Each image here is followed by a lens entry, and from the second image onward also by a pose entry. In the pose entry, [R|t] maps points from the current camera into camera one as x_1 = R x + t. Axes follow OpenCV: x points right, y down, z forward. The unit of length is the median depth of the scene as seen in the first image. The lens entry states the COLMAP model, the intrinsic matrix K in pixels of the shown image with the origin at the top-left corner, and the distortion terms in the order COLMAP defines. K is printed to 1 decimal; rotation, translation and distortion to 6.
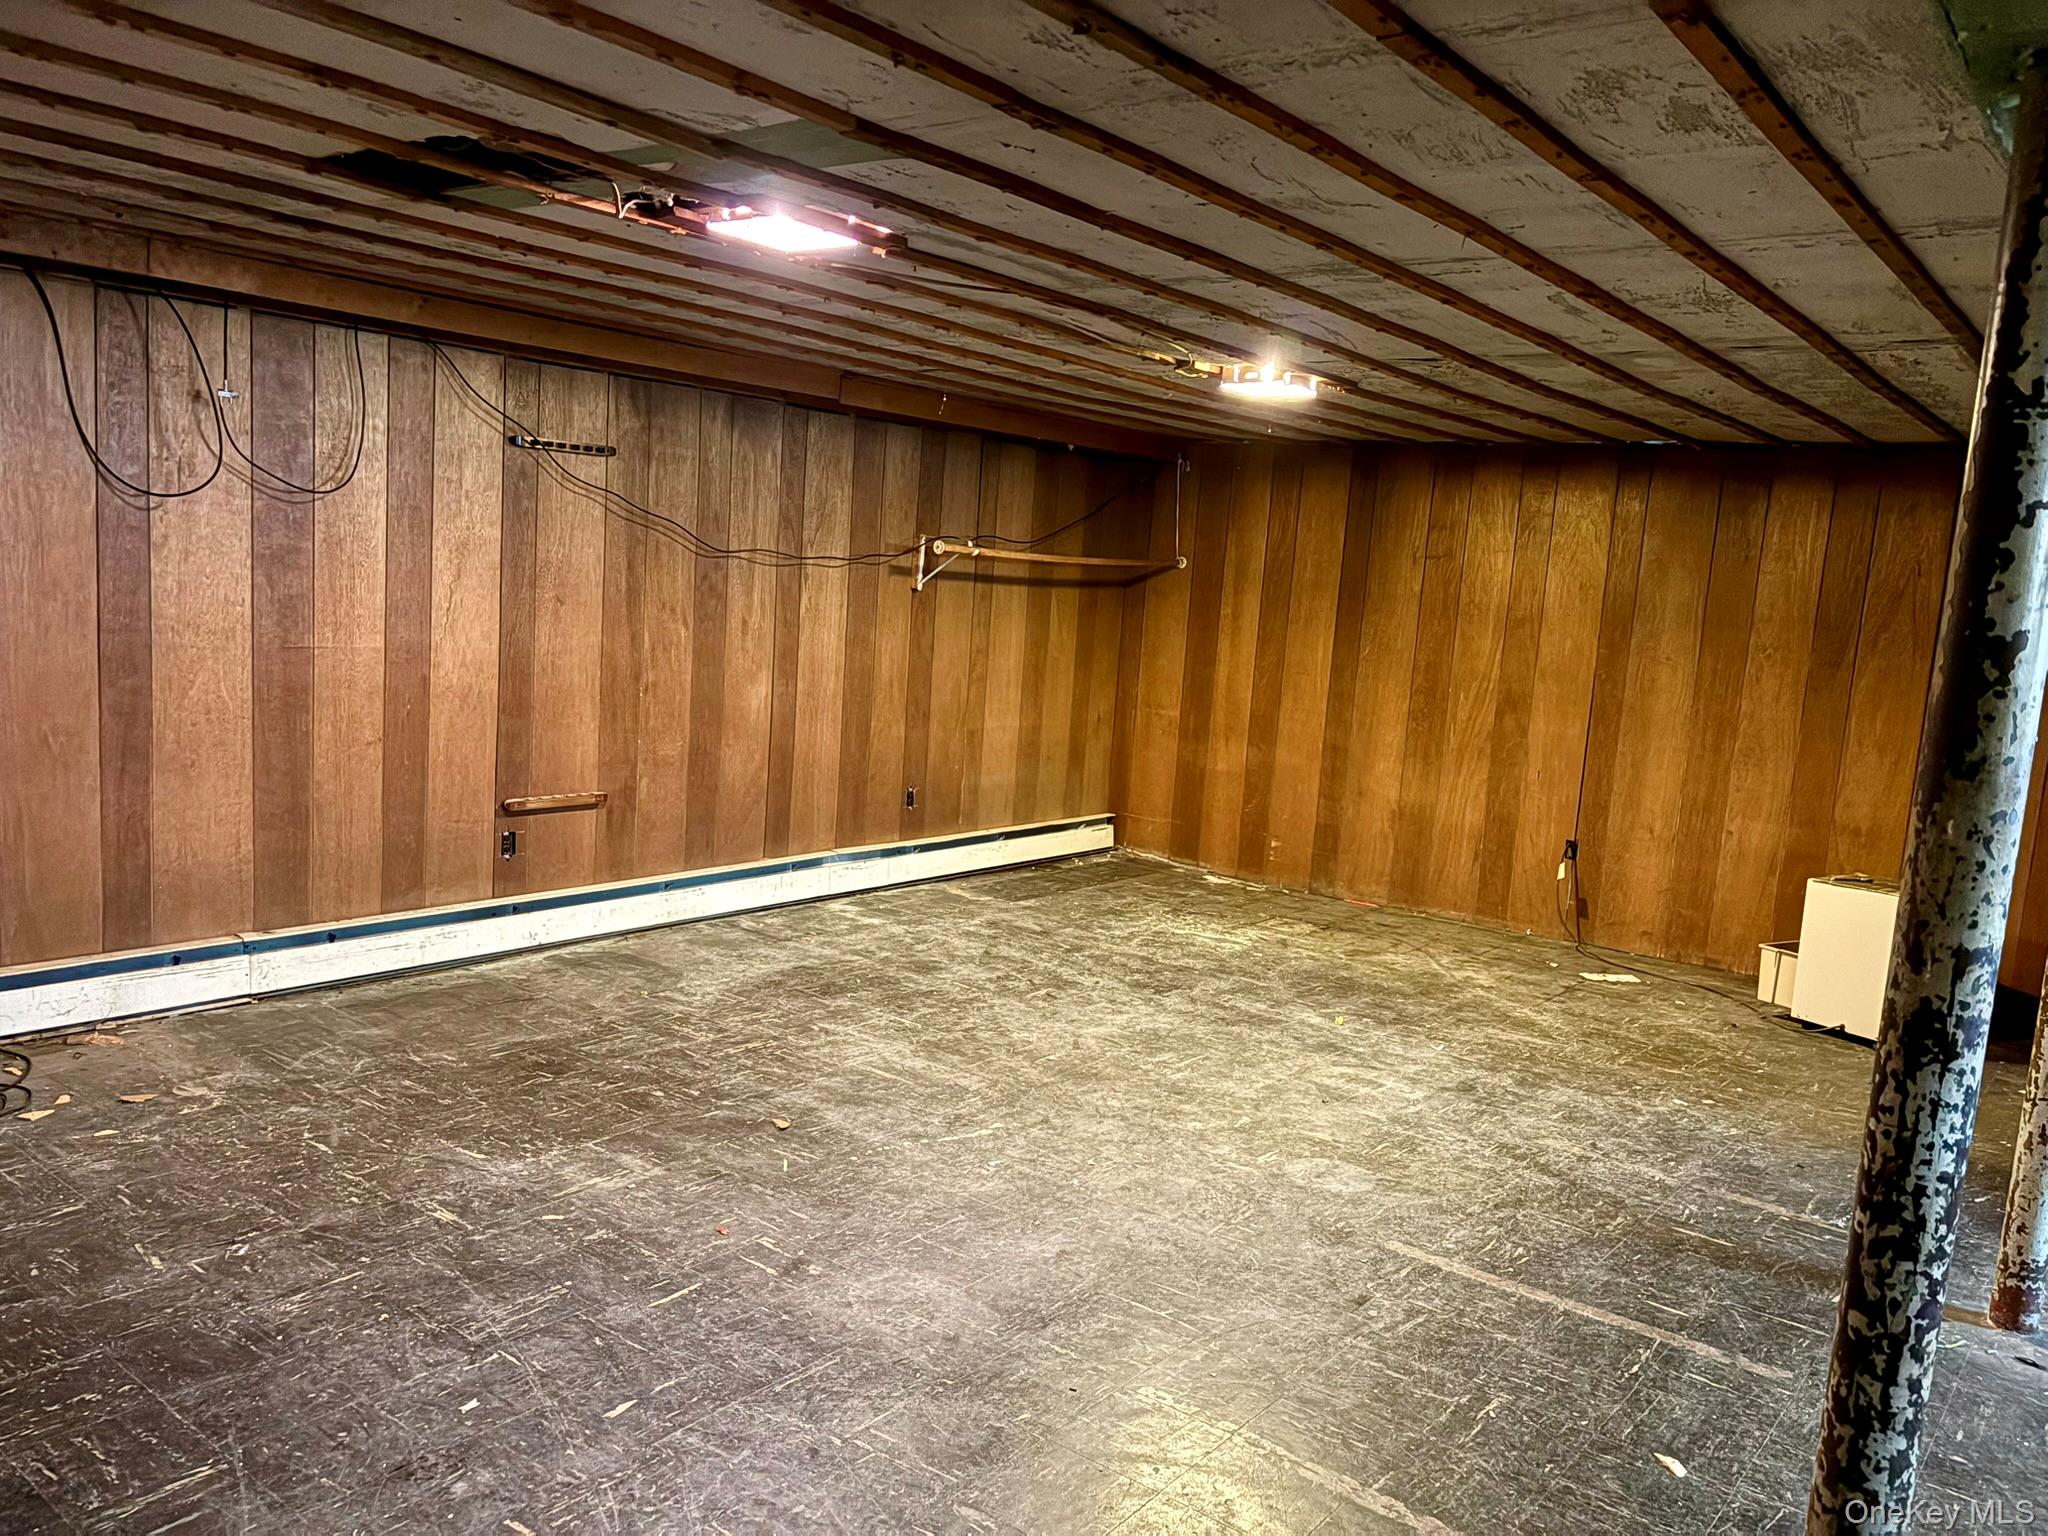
lens RADIAL K [[1516.9, 0, 1024.0], [0, 1516.9, 768.0], [0, 0, 1]] dist [0.038000, -0.004348]
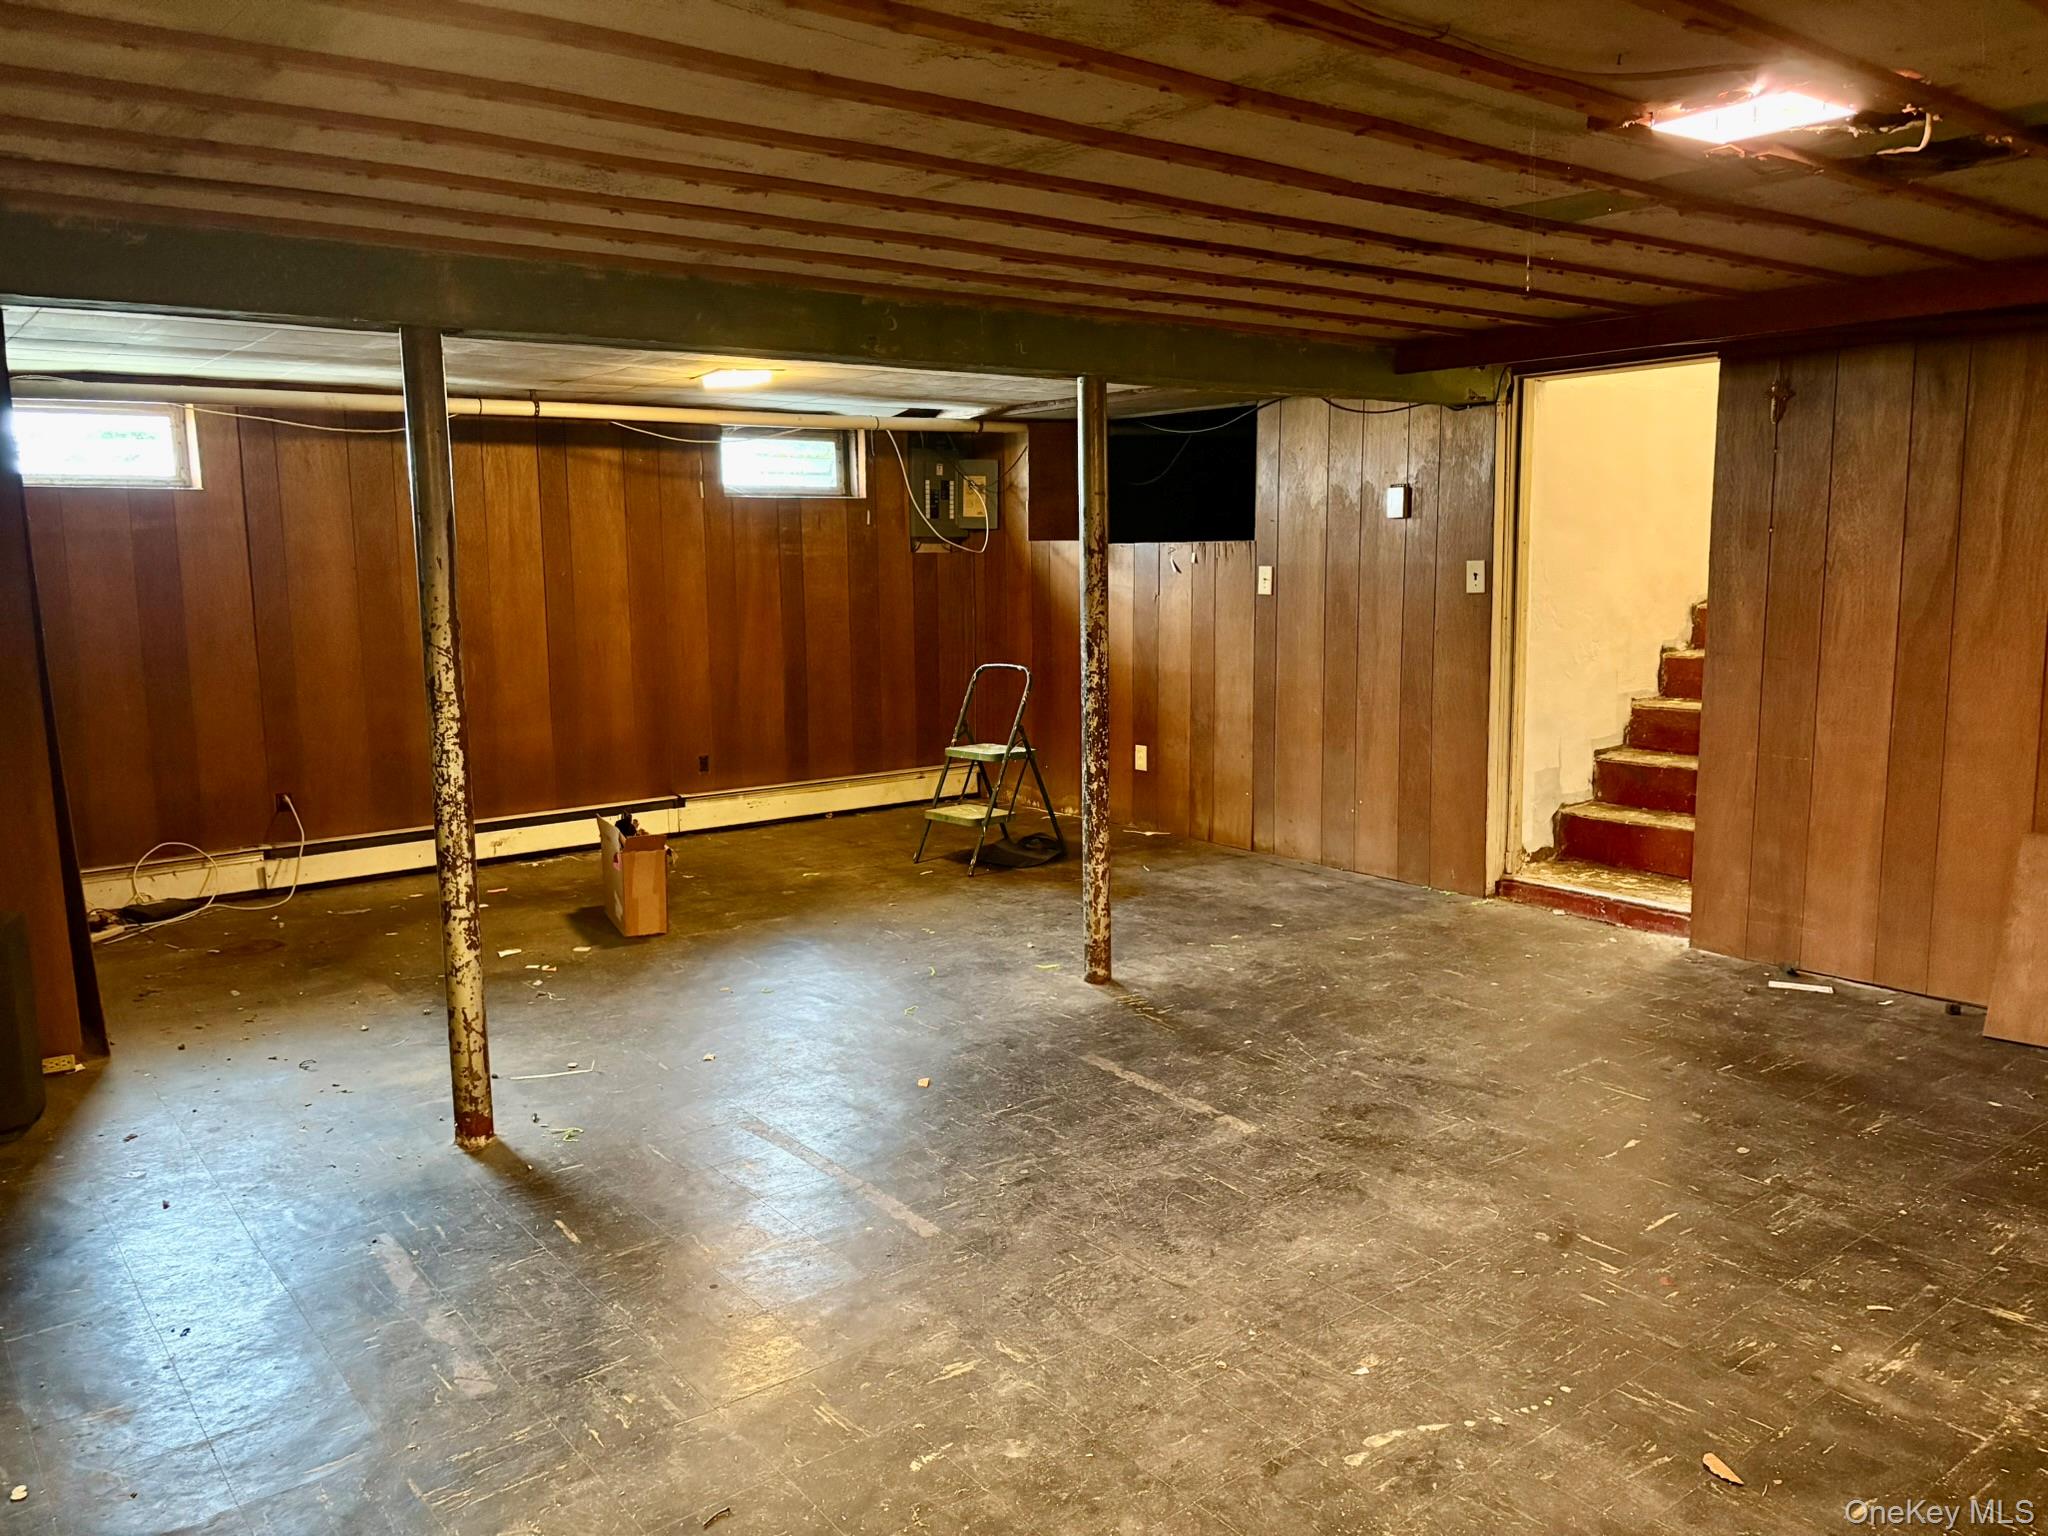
lens RADIAL K [[1567.4, 0, 1024.0], [0, 1567.4, 768.0], [0, 0, 1]] dist [0.044754, -0.000208]
pose [[-0.971780, -0.089150, 0.218395, -0.002863], [-0.023261, 0.957537, 0.287370, -0.256584], [-0.234740, 0.274181, -0.932589, 1.898016]]
